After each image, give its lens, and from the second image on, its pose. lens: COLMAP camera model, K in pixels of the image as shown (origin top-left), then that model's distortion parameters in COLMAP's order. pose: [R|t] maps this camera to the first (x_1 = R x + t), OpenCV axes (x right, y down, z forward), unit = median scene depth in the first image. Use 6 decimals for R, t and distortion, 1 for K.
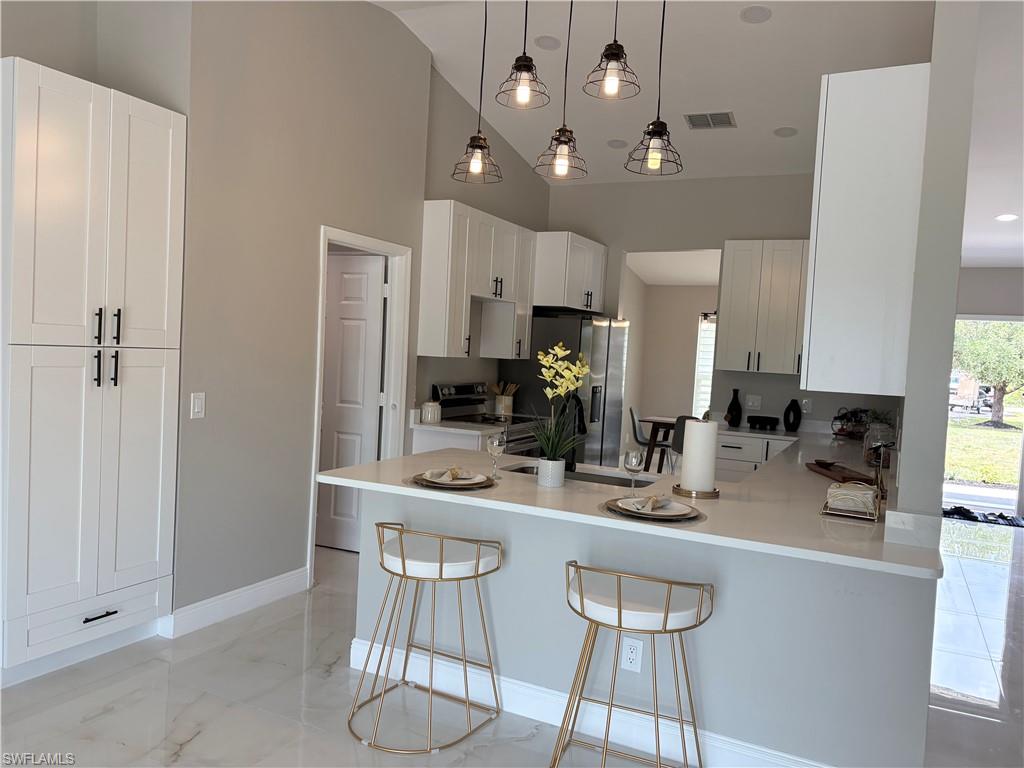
lens RADIAL K [[770.2, 0, 508.2], [0, 770.2, 387.1], [0, 0, 1]] dist [0.047515, -0.044769]
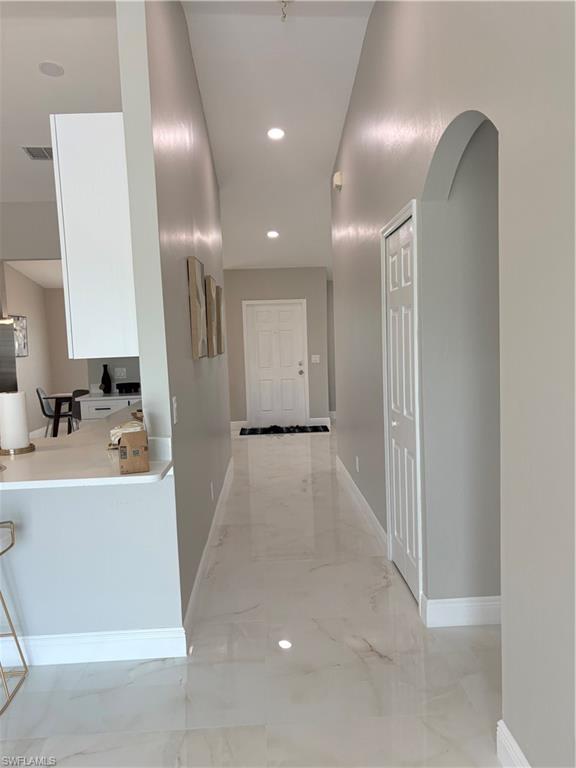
lens RADIAL K [[577.6, 0, 291.0], [0, 577.6, 382.5], [0, 0, 1]] dist [0.047515, -0.044769]
pose [[0.869691, -0.121009, 0.478534, 0.167177], [0.107393, 0.992647, 0.055838, 0.020599], [-0.481772, 0.002829, 0.876292, -0.028385]]
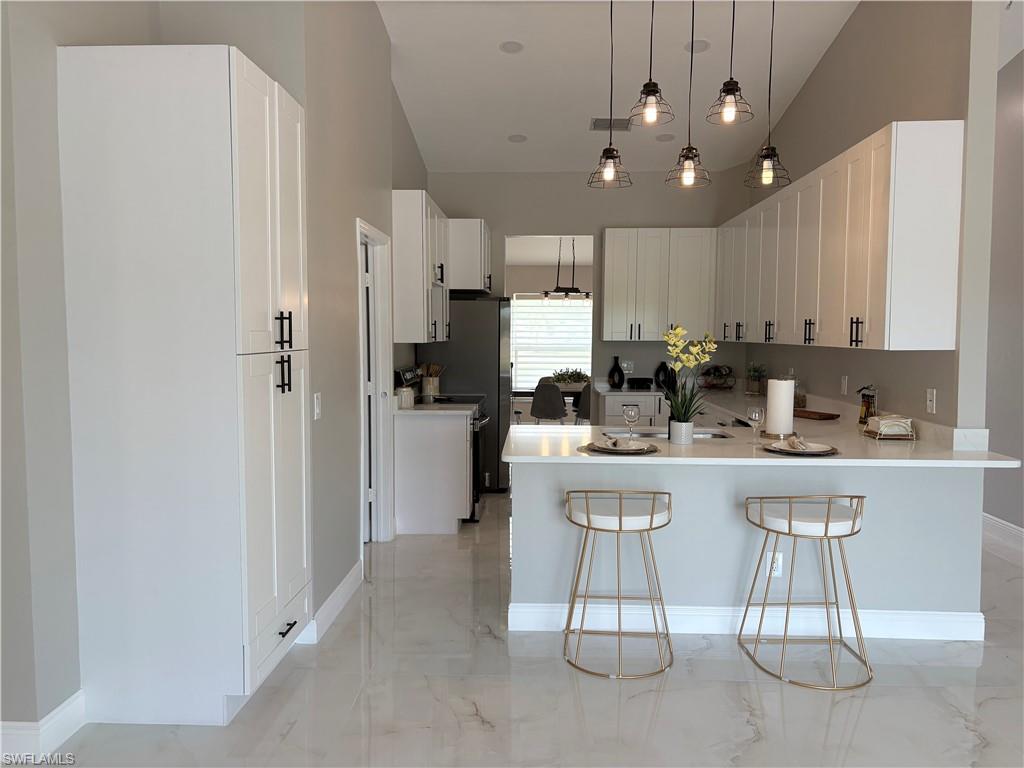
lens RADIAL K [[770.2, 0, 508.2], [0, 770.2, 387.1], [0, 0, 1]] dist [0.047515, -0.044769]
pose [[0.909610, -0.080940, 0.407502, -0.590913], [0.067156, 0.996585, 0.048044, -0.031745], [-0.409999, -0.016336, 0.911940, 0.009121]]
